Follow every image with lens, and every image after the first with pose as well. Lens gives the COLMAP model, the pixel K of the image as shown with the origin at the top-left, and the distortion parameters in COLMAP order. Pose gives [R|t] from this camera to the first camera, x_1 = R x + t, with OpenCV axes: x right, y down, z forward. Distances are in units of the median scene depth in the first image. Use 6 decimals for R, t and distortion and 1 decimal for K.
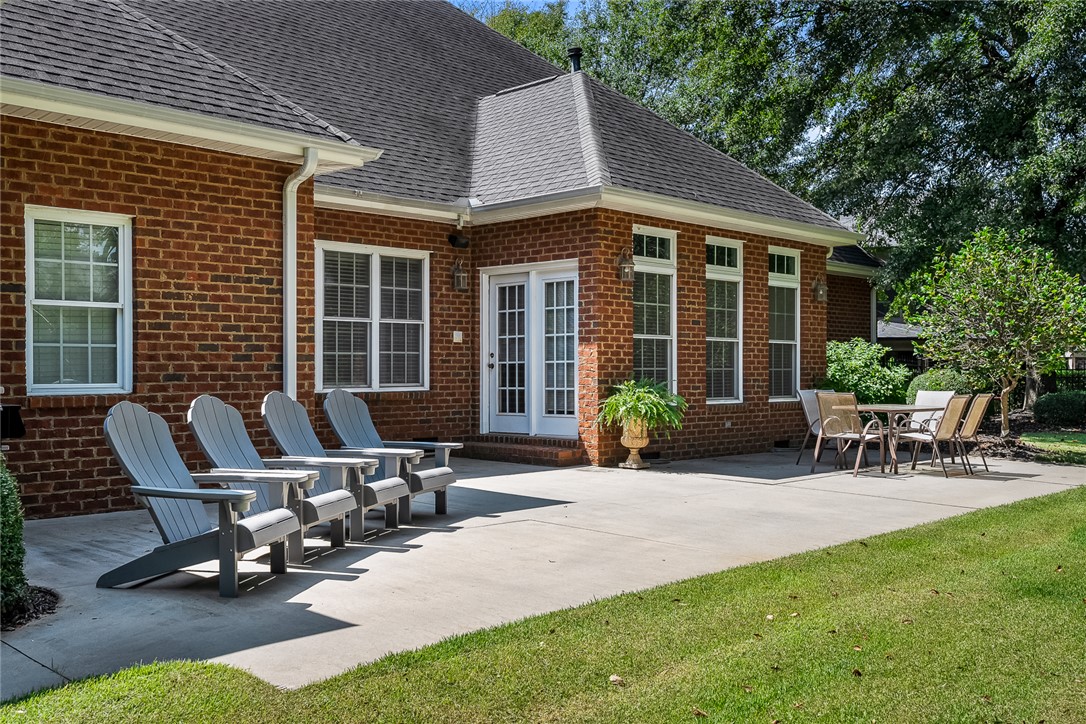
lens RADIAL K [[1090.0, 0, 543.0], [0, 1090.0, 365.8], [0, 0, 1]] dist [-0.004722, 0.000000]
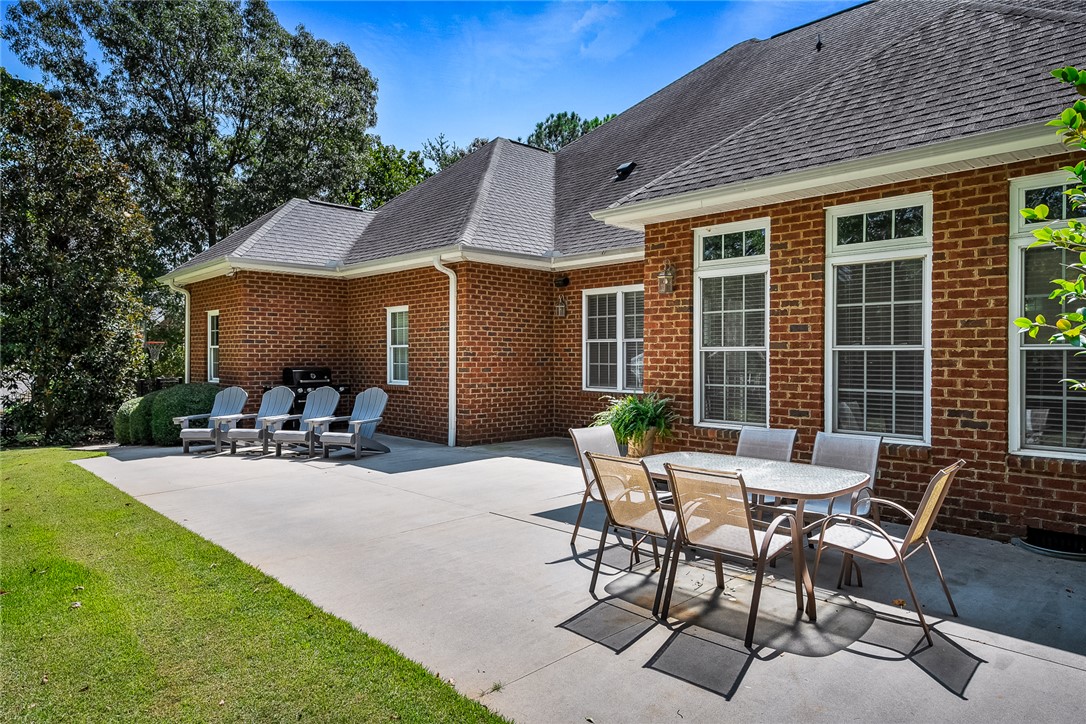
lens RADIAL K [[652.1, 0, 544.1], [0, 652.1, 358.1], [0, 0, 1]] dist [-0.006188, -0.000263]
pose [[-0.025281, 0.003667, -0.999674, 0.621433], [0.004994, 0.999981, 0.003542, -0.021752], [0.999668, -0.004903, -0.025299, 0.859596]]
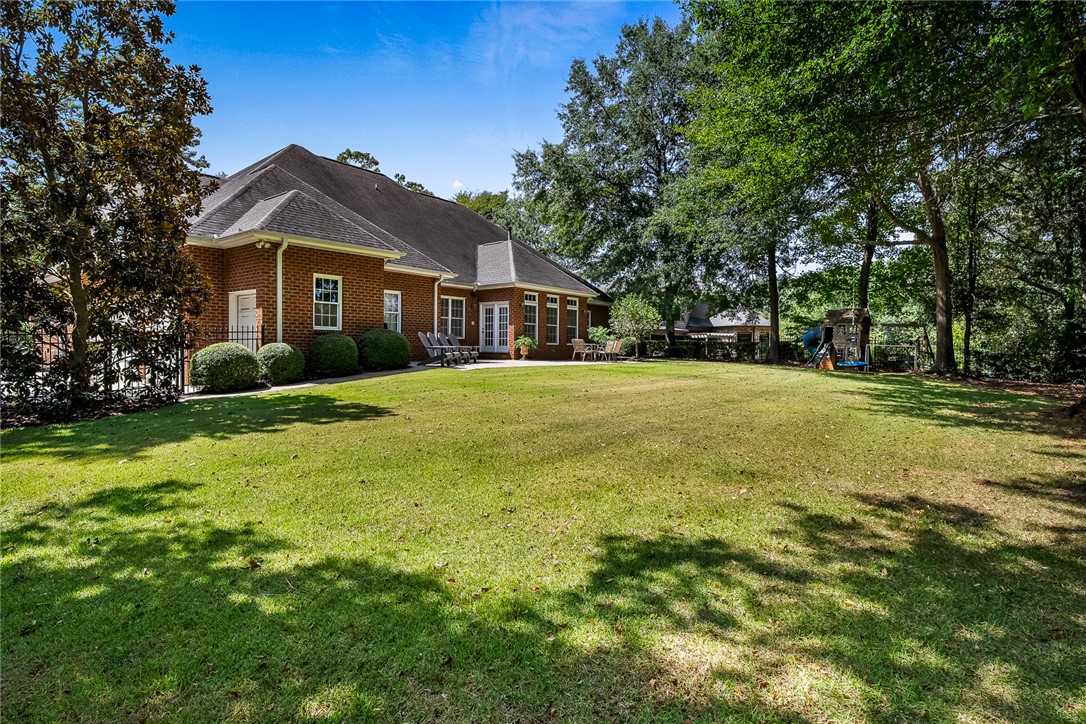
lens RADIAL K [[577.9, 0, 543.4], [0, 577.9, 356.6], [0, 0, 1]] dist [-0.006644, -0.000607]
pose [[0.996384, 0.010254, 0.084342, -0.011524], [-0.011878, 0.999753, 0.018766, 0.042256], [-0.084129, -0.019700, 0.996260, -0.825343]]
